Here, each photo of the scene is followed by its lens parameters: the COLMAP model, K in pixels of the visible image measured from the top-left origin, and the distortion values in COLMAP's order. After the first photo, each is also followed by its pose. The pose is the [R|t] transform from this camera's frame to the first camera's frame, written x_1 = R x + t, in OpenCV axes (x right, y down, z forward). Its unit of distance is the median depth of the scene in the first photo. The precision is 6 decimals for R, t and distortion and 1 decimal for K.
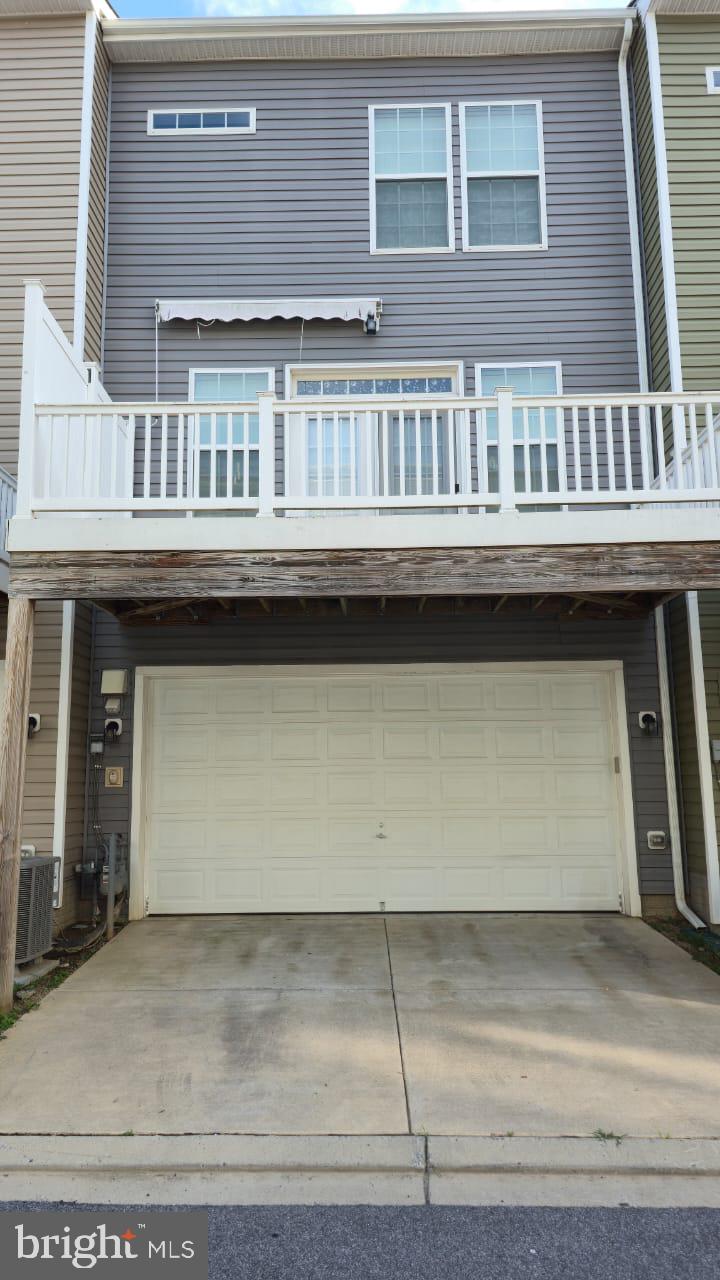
lens RADIAL K [[860.9, 0, 352.7], [0, 860.9, 641.1], [0, 0, 1]] dist [0.048587, -0.016874]
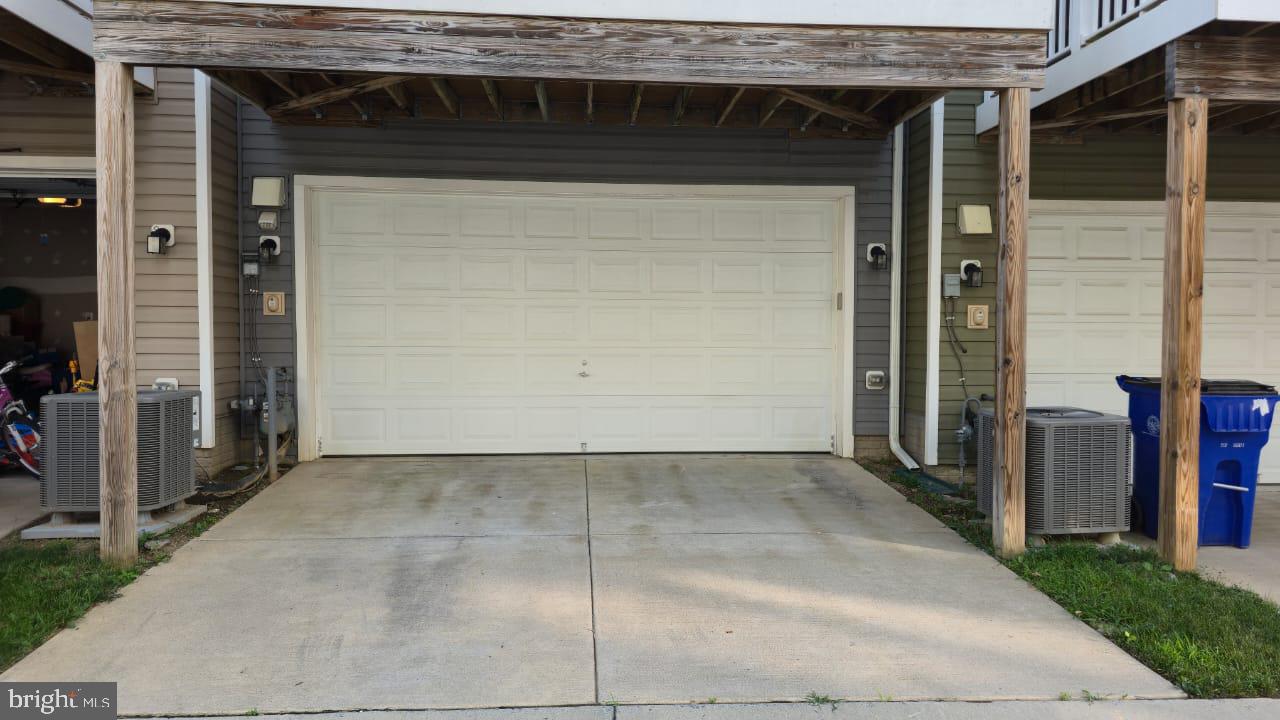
lens RADIAL K [[860.9, 0, 647.0], [0, 860.9, 355.8], [0, 0, 1]] dist [0.048587, -0.016874]
pose [[0.995468, 0.012952, 0.094208, 0.019052], [-0.030791, 0.981210, 0.190469, 0.042090], [-0.089971, -0.192507, 0.977162, 0.143781]]
